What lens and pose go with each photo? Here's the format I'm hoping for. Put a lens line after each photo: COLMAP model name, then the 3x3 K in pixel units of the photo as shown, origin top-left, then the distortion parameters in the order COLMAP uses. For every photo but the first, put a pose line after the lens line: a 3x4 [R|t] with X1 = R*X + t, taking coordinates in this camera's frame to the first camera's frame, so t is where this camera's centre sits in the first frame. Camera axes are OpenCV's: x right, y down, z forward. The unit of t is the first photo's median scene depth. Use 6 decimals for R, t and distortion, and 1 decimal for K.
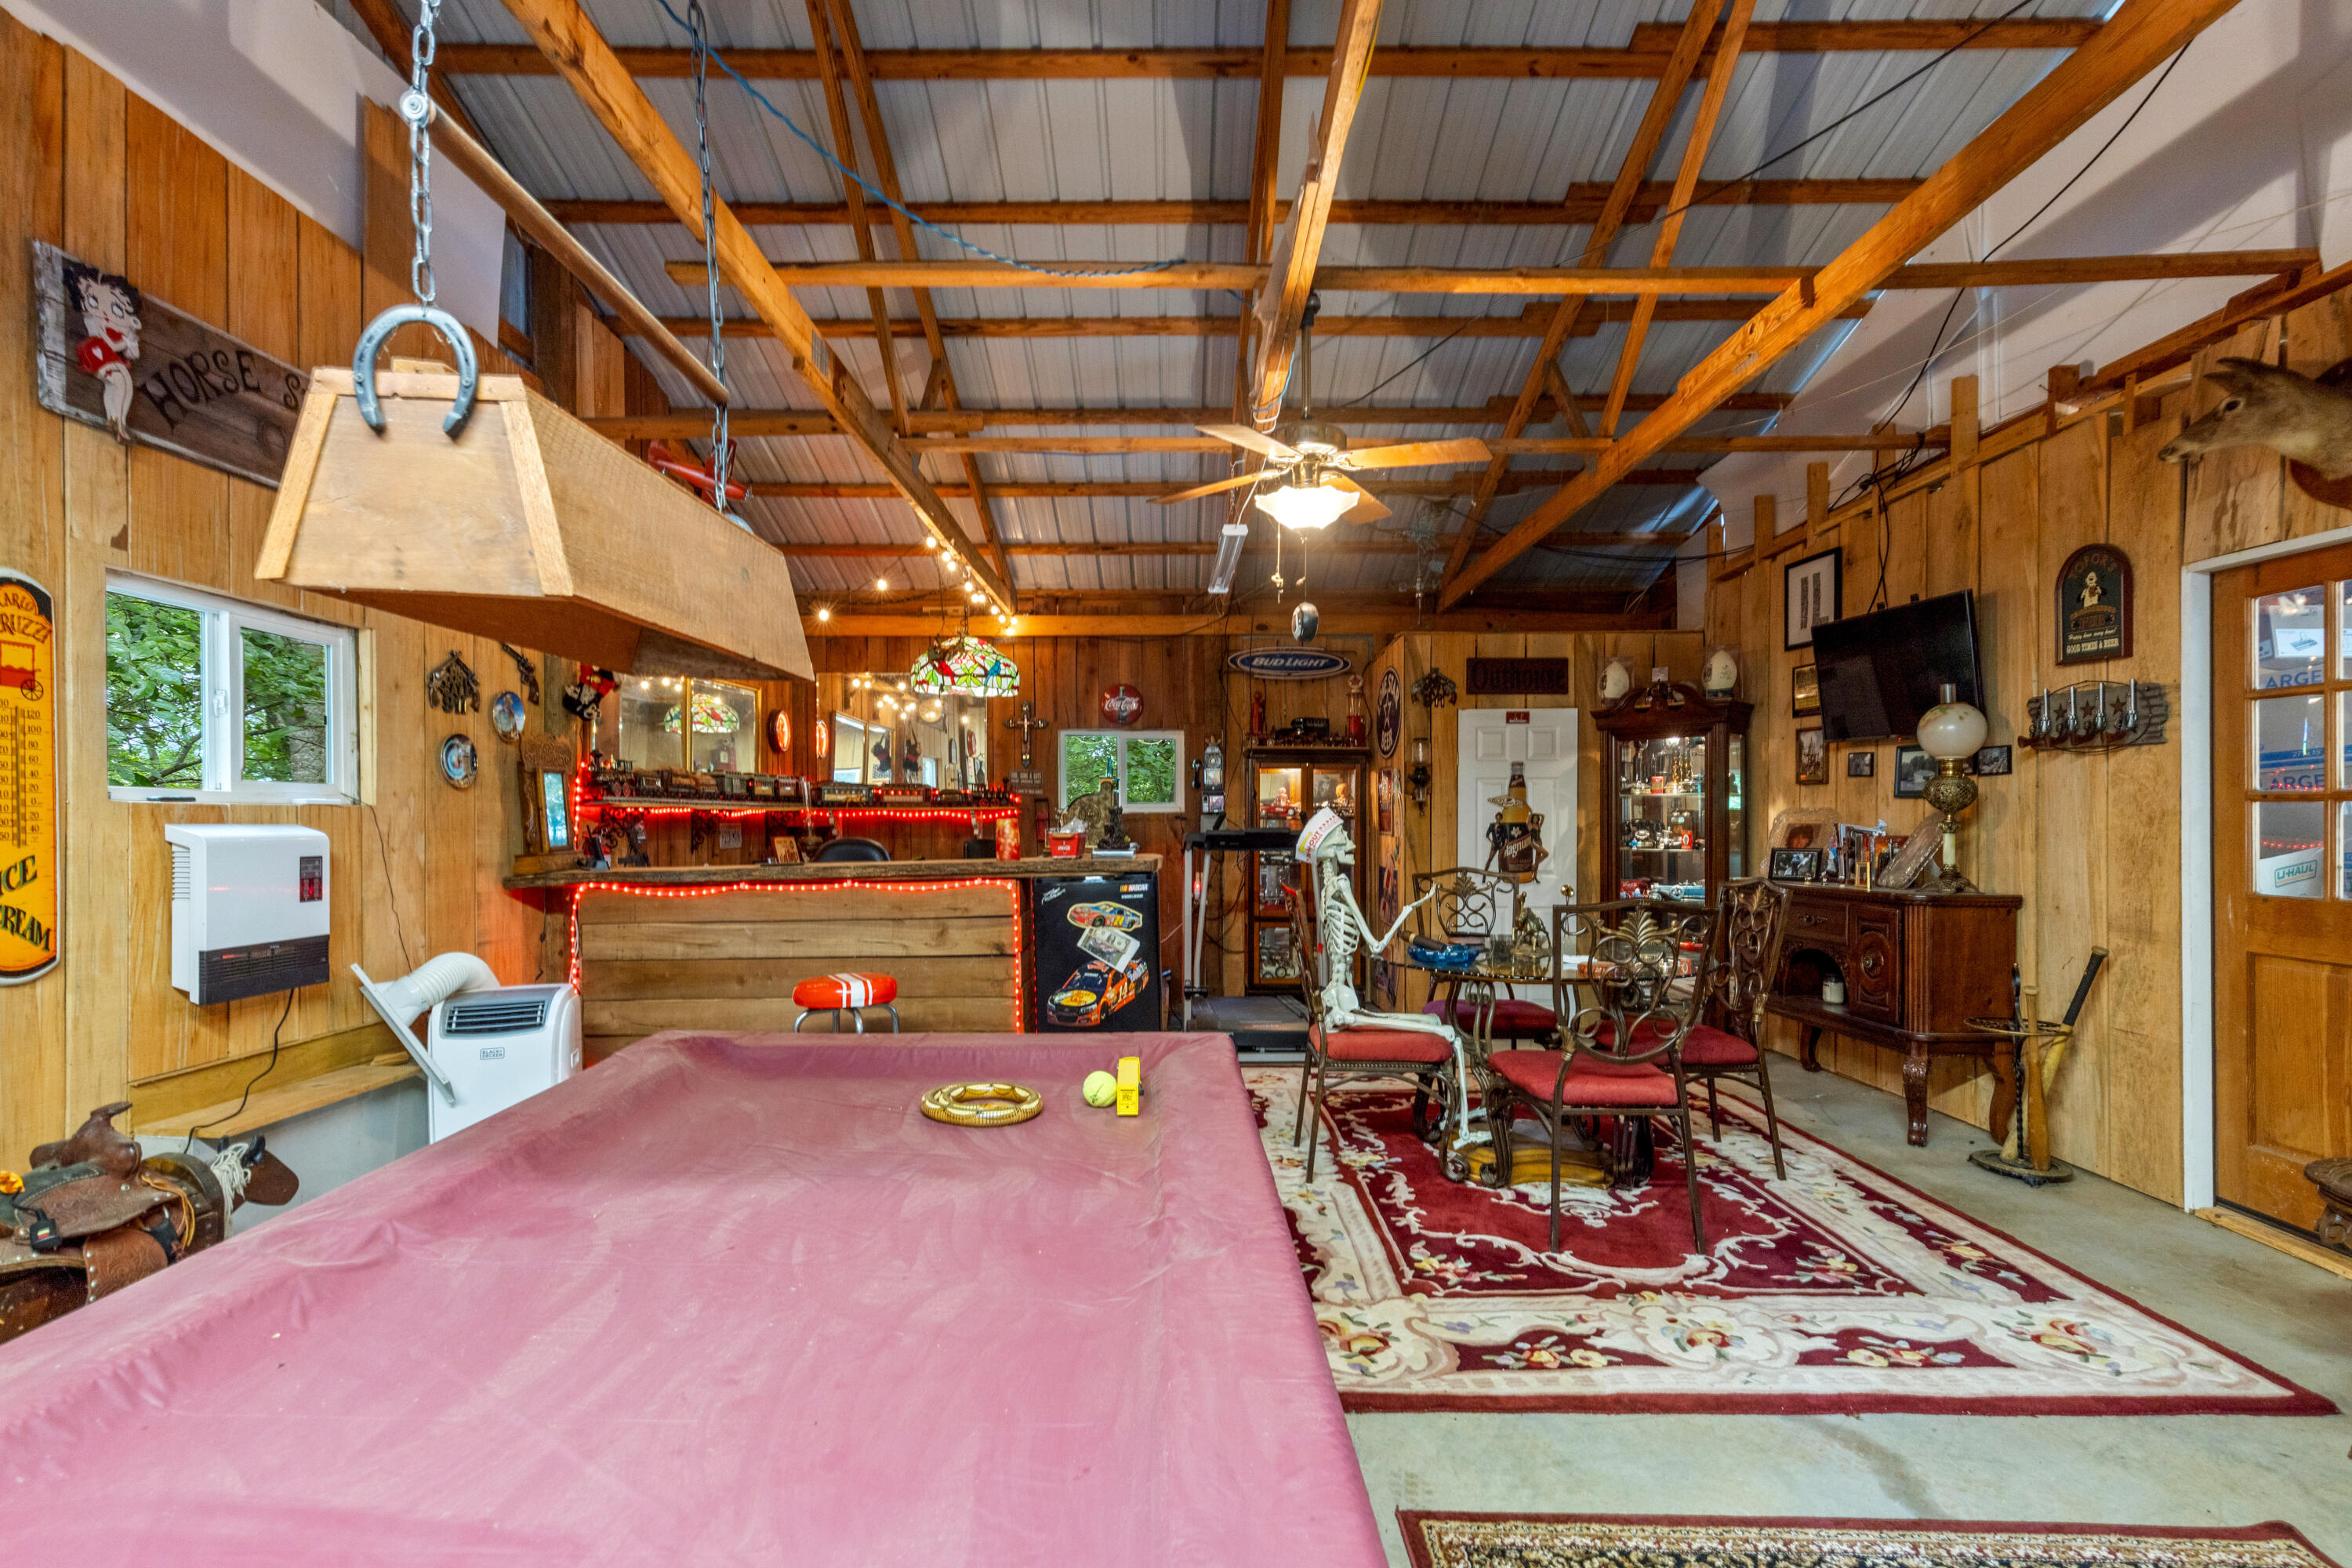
lens RADIAL K [[1075.8, 0, 1180.7], [0, 1075.8, 810.1], [0, 0, 1]] dist [0.027653, -0.013628]
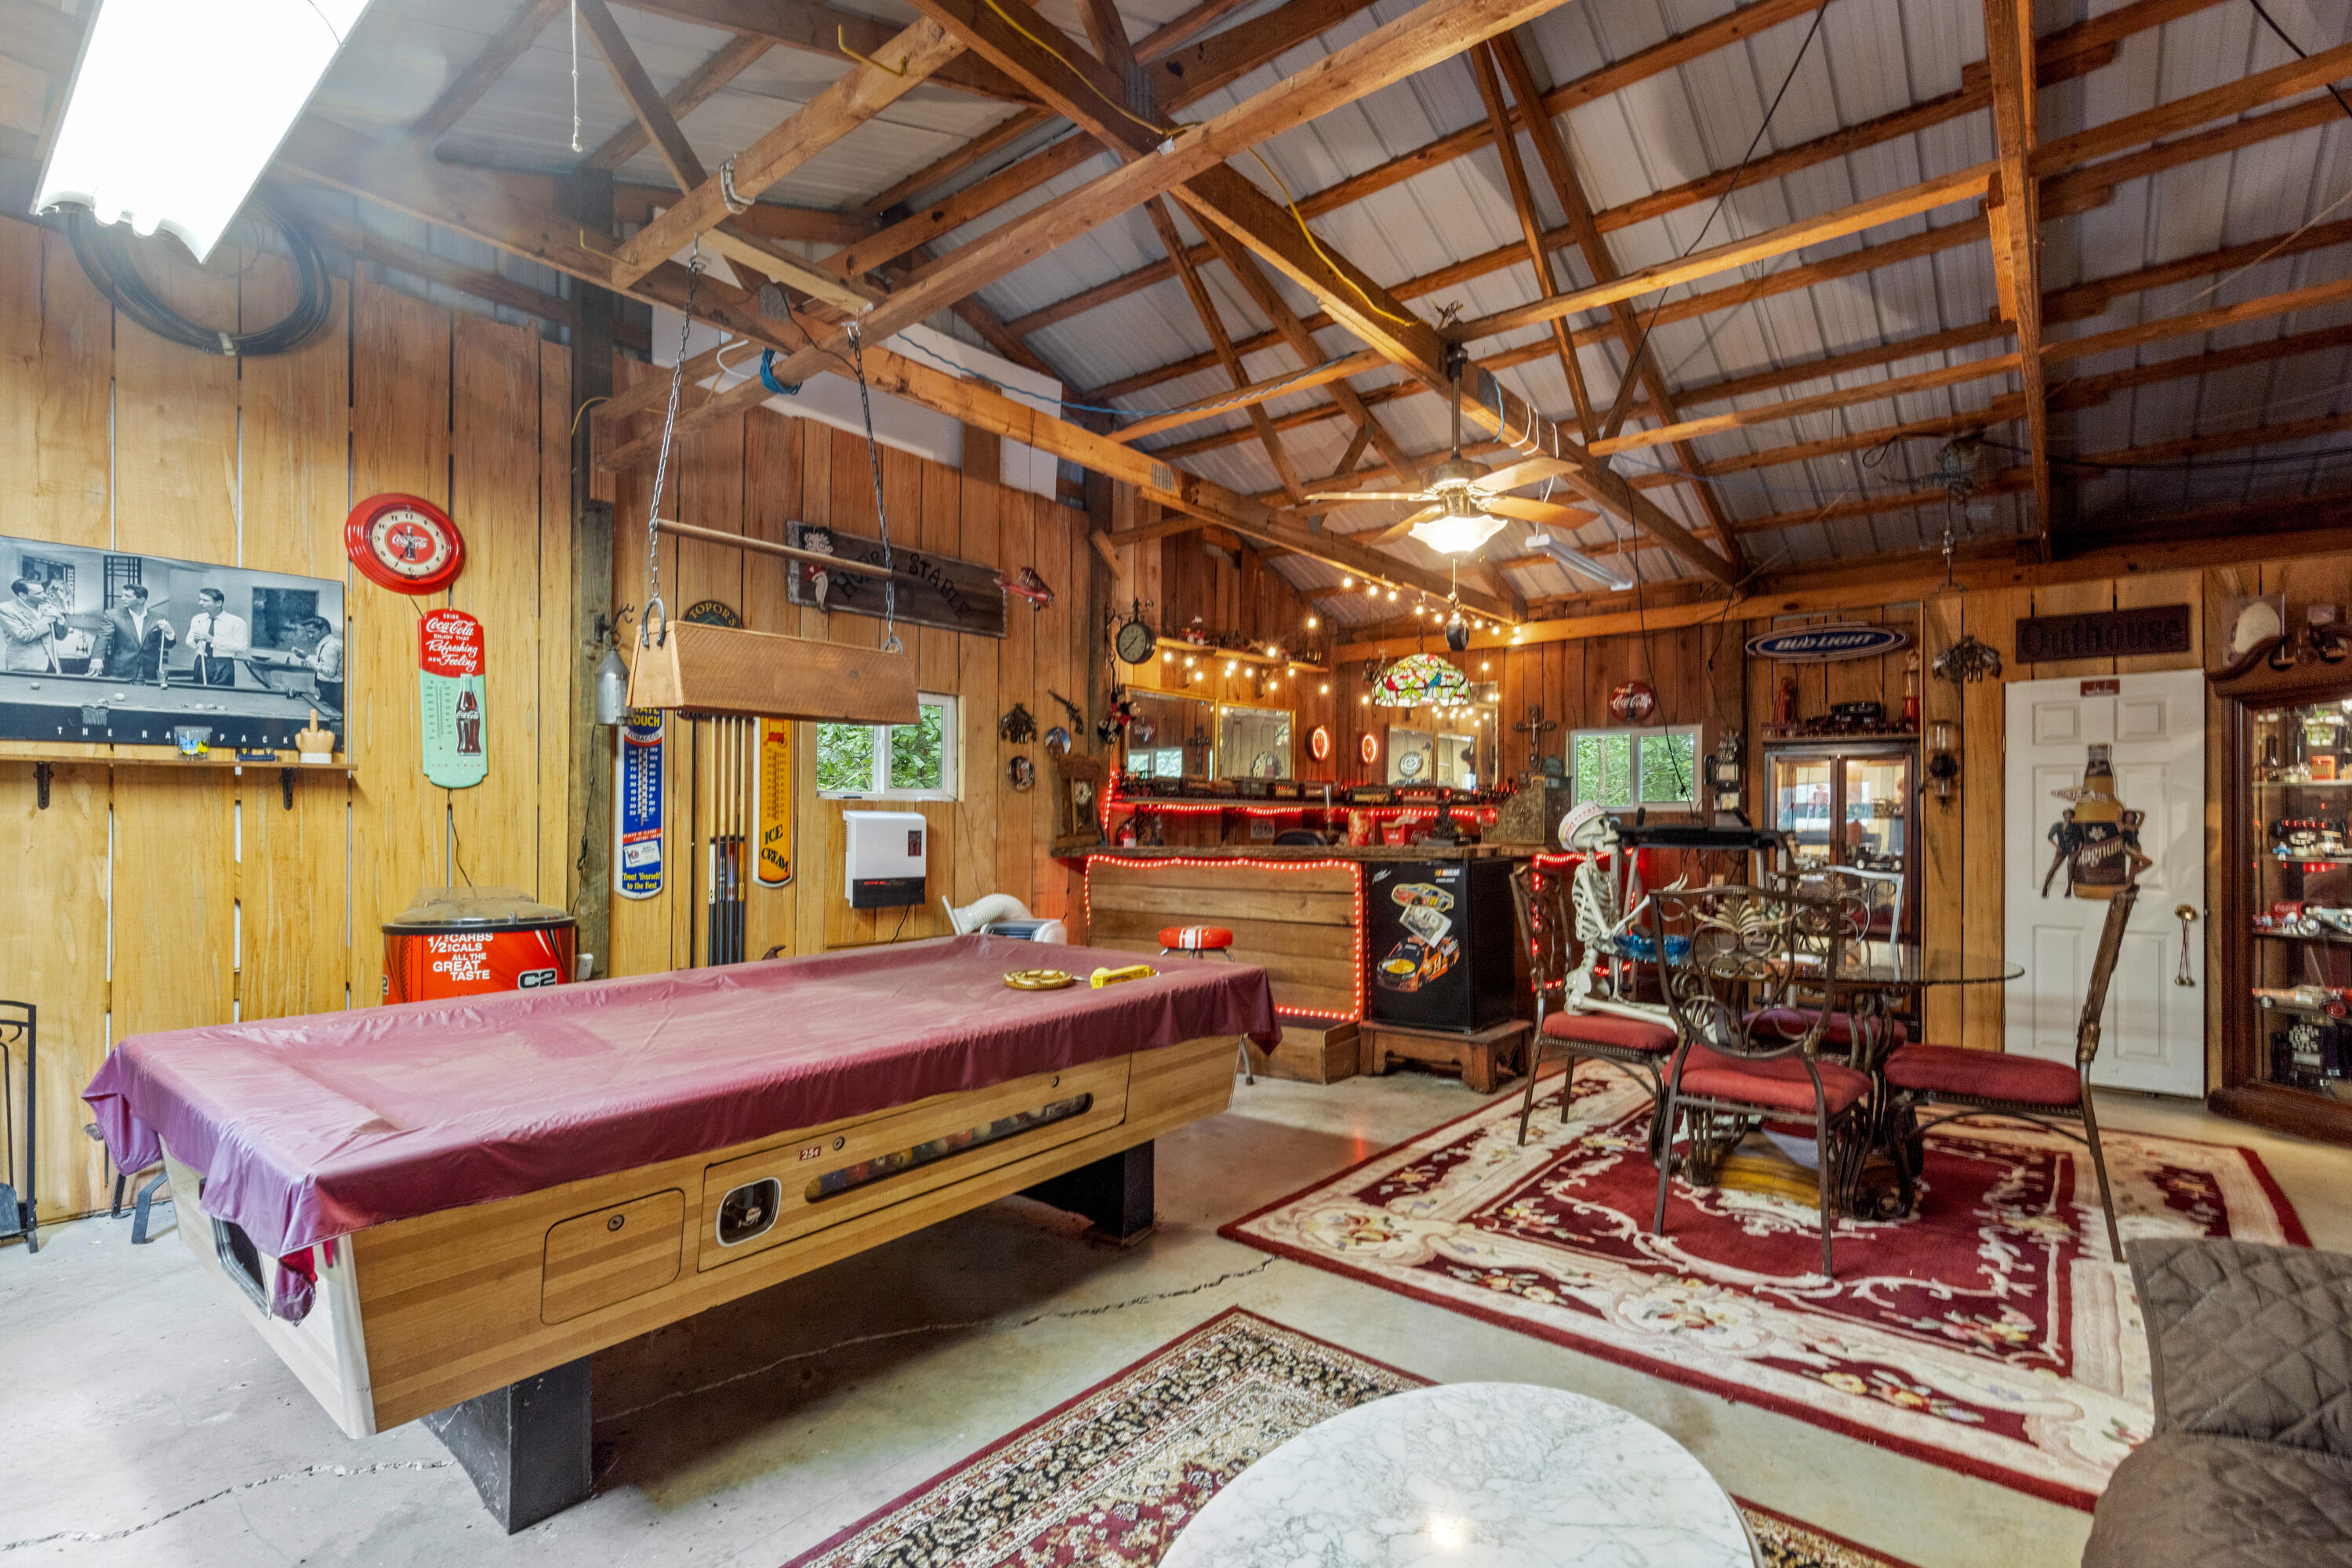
lens RADIAL K [[1068.9, 0, 1177.2], [0, 1068.9, 799.4], [0, 0, 1]] dist [0.010980, -0.000174]
pose [[0.774742, -0.007927, -0.632228, 0.486041], [-0.002142, 0.999883, -0.015162, 0.014669], [0.632274, 0.013101, 0.774634, -0.046617]]
